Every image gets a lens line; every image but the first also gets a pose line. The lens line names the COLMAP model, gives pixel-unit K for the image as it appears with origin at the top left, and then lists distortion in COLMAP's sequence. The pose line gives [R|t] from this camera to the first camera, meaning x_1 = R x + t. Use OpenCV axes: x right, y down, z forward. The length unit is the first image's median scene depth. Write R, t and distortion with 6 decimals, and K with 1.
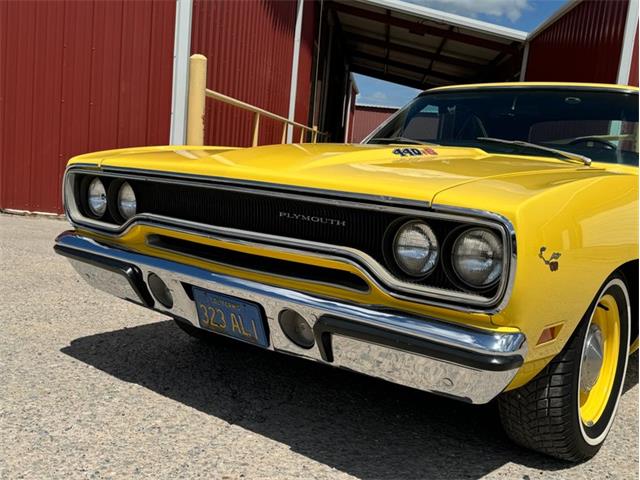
lens RADIAL K [[675.4, 0, 320.0], [0, 675.4, 240.0], [0, 0, 1]] dist [0.158458, -0.393625]
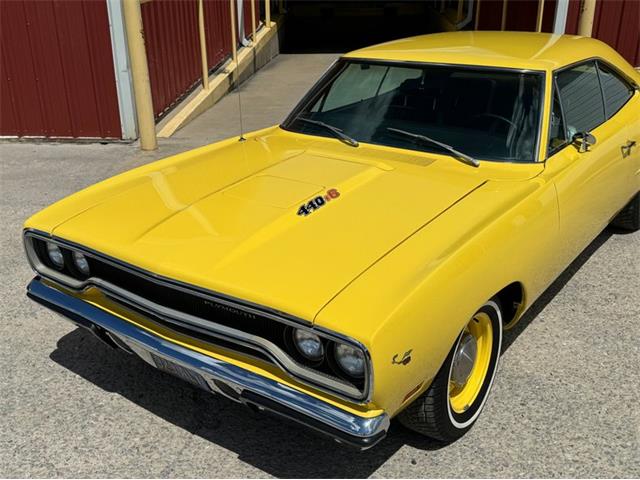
lens RADIAL K [[675.4, 0, 320.0], [0, 675.4, 240.0], [0, 0, 1]] dist [0.158458, -0.393625]
pose [[0.994984, -0.099622, 0.009016, 0.137629], [0.093289, 0.956686, 0.275769, -0.429251], [-0.036098, -0.273544, 0.961182, -0.160078]]
